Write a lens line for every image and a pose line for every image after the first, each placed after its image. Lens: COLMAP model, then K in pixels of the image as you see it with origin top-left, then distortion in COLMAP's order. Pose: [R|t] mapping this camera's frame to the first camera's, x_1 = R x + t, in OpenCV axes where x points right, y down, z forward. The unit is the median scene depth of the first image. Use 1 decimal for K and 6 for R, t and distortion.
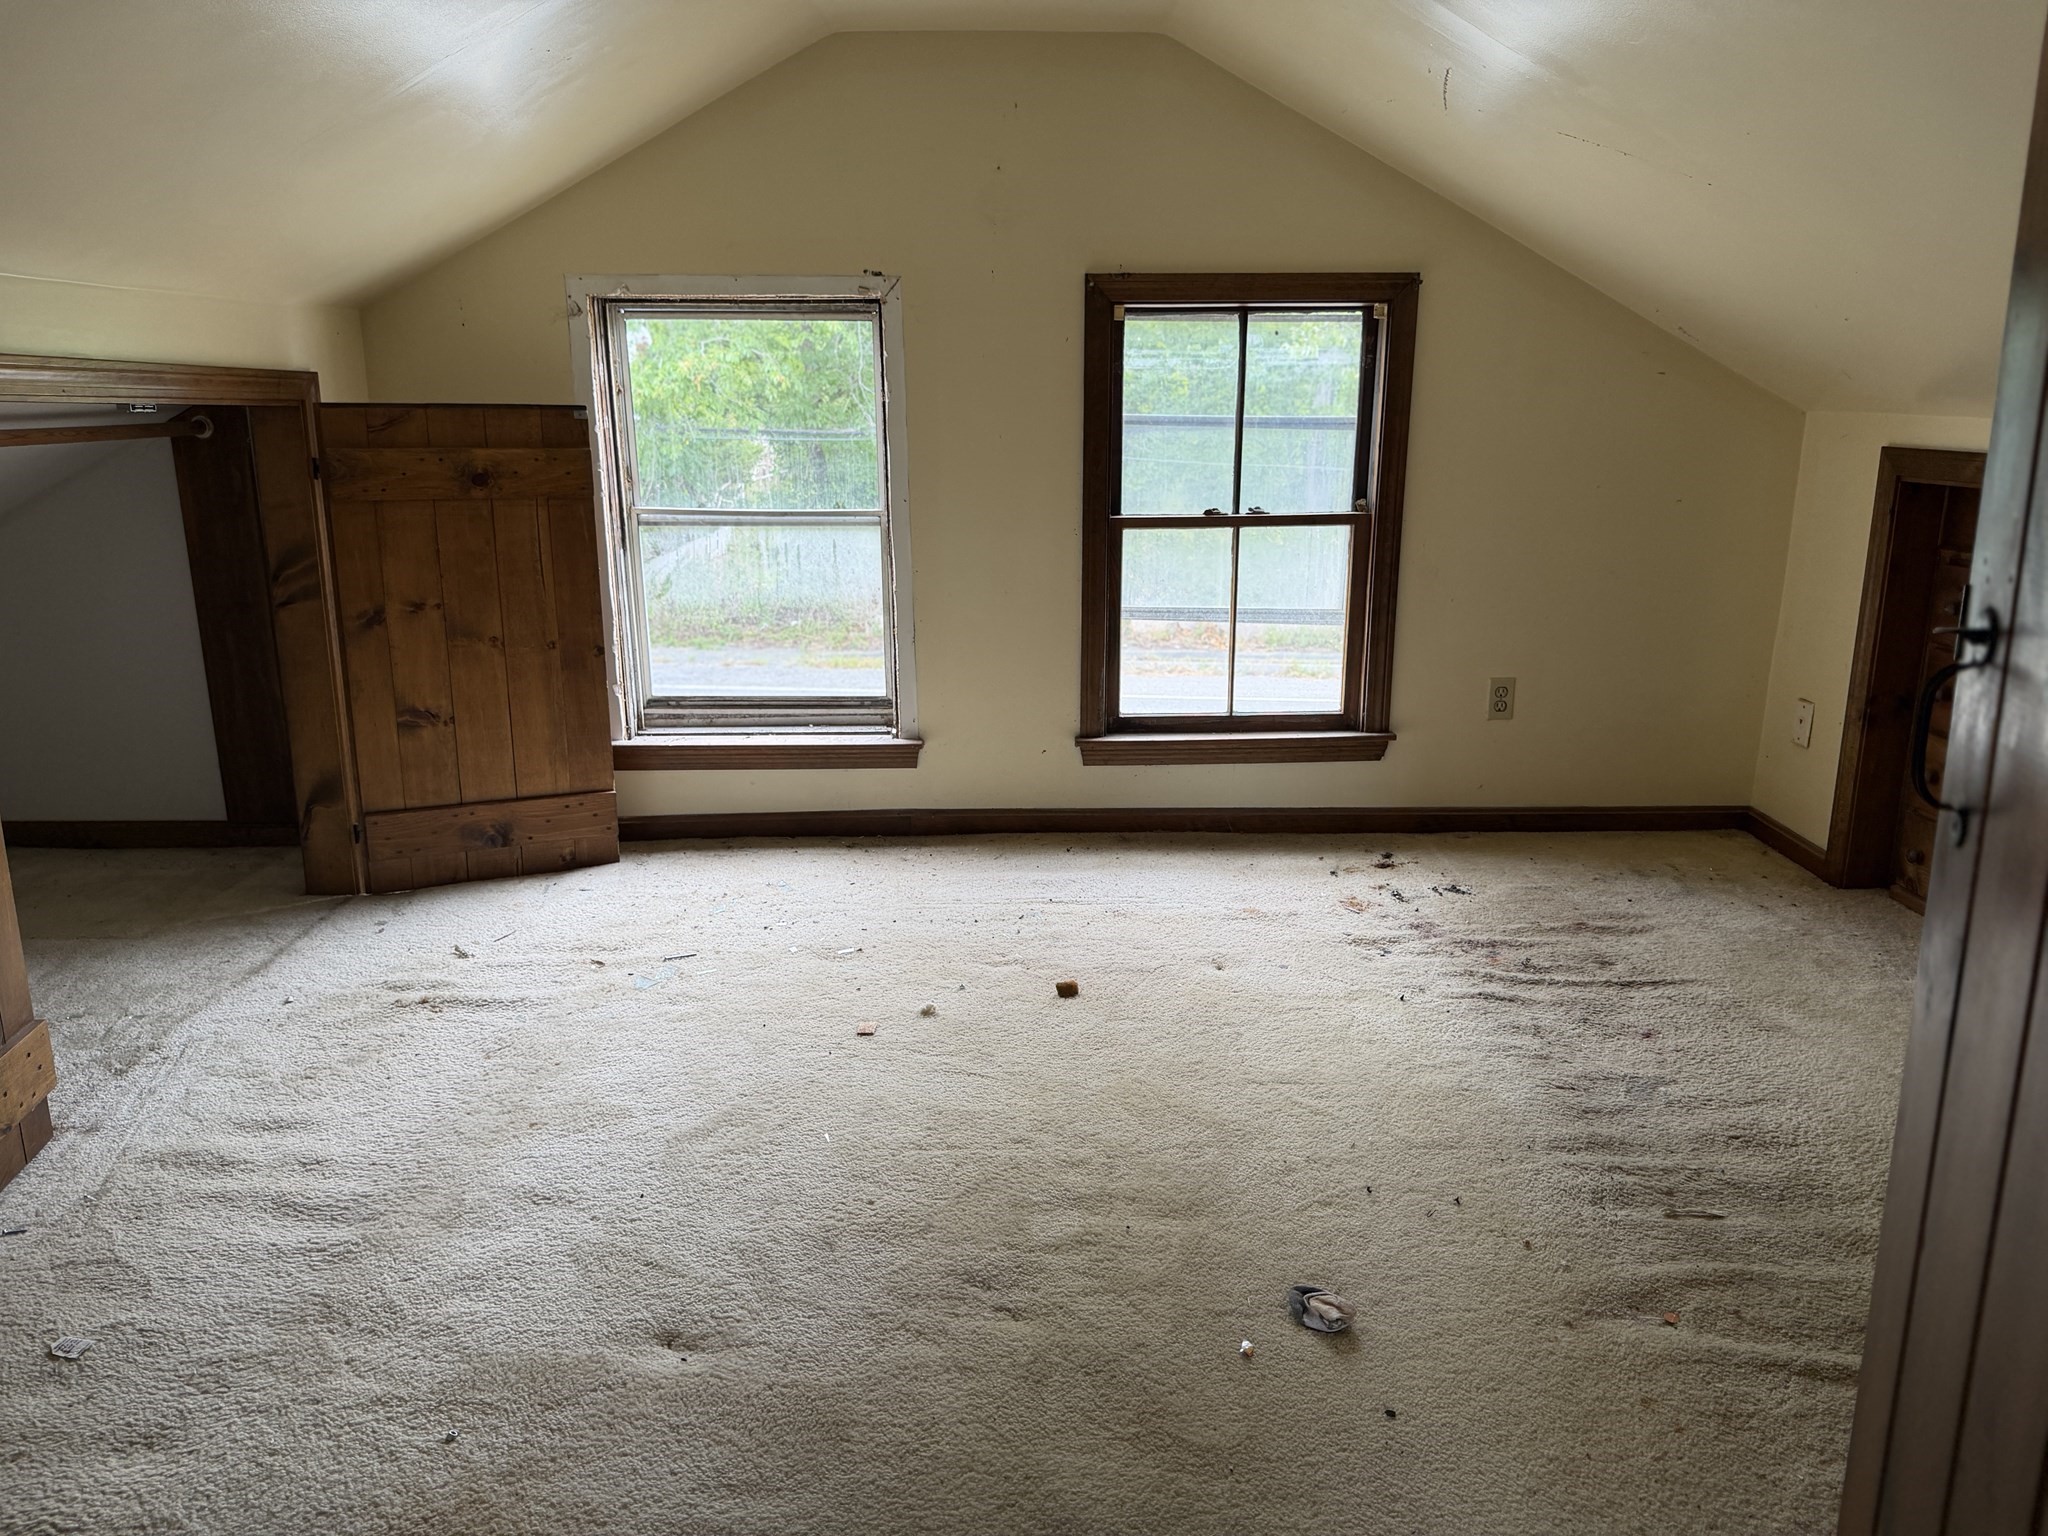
lens RADIAL K [[1422.5, 0, 1024.0], [0, 1422.5, 768.0], [0, 0, 1]] dist [0.051712, -0.068269]
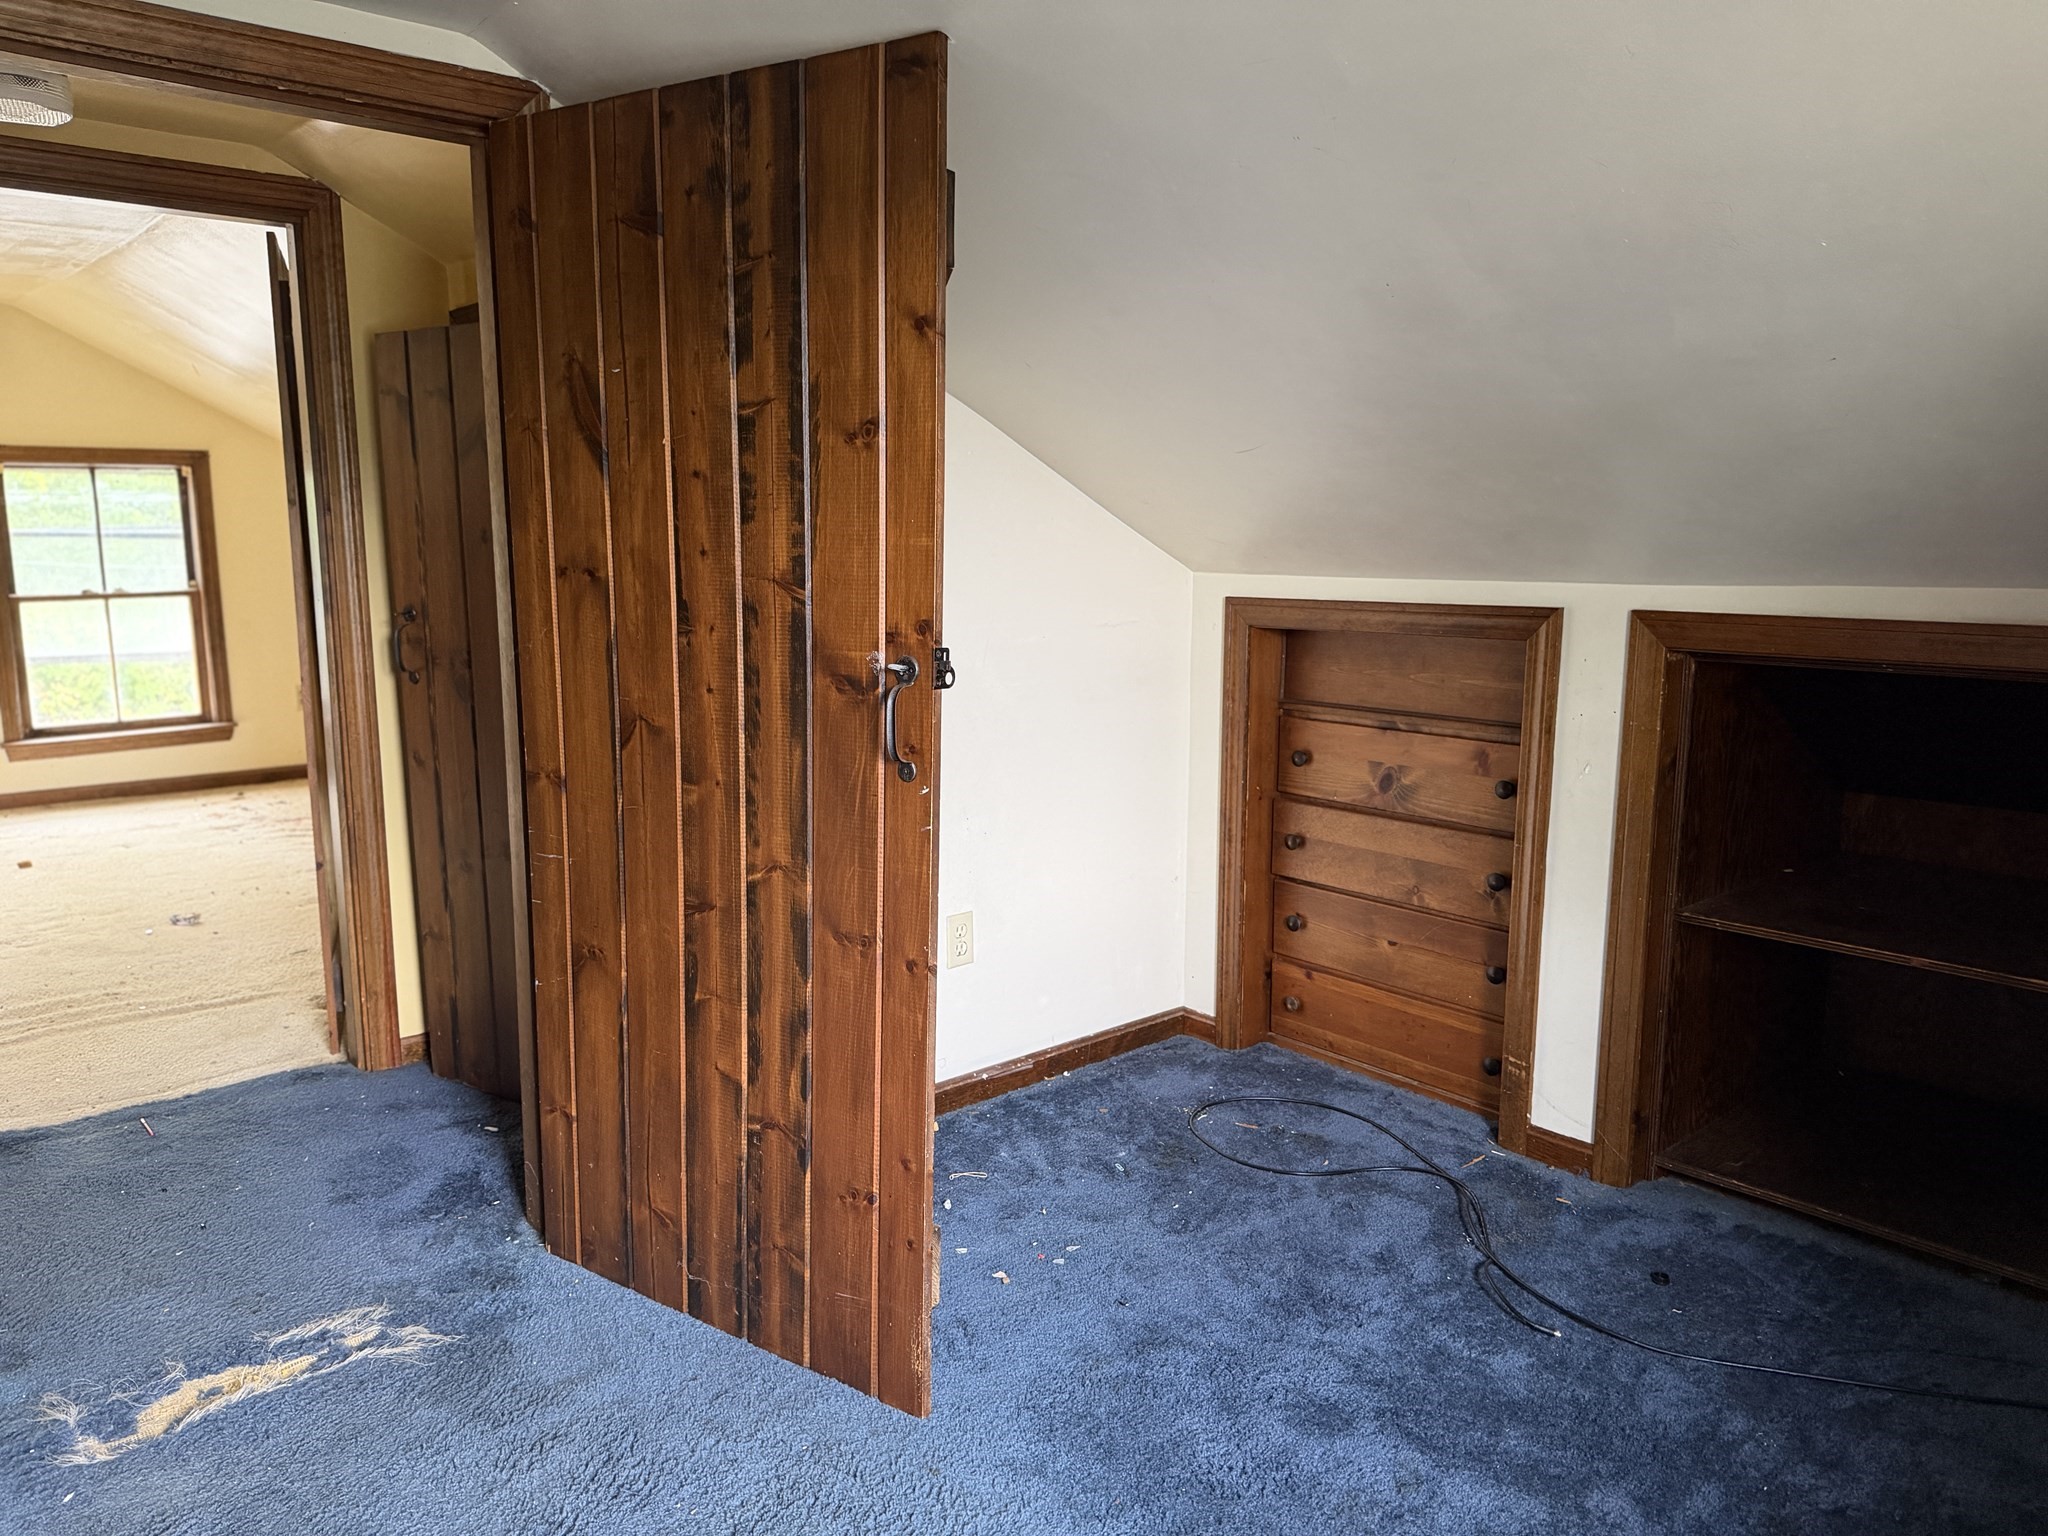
lens RADIAL K [[1422.5, 0, 1024.0], [0, 1422.5, 768.0], [0, 0, 1]] dist [0.051712, -0.068269]
pose [[0.763473, -0.102051, 0.637726, -0.106919], [0.146165, 0.989119, -0.016705, 0.188485], [-0.629082, 0.105967, 0.770082, -0.835296]]
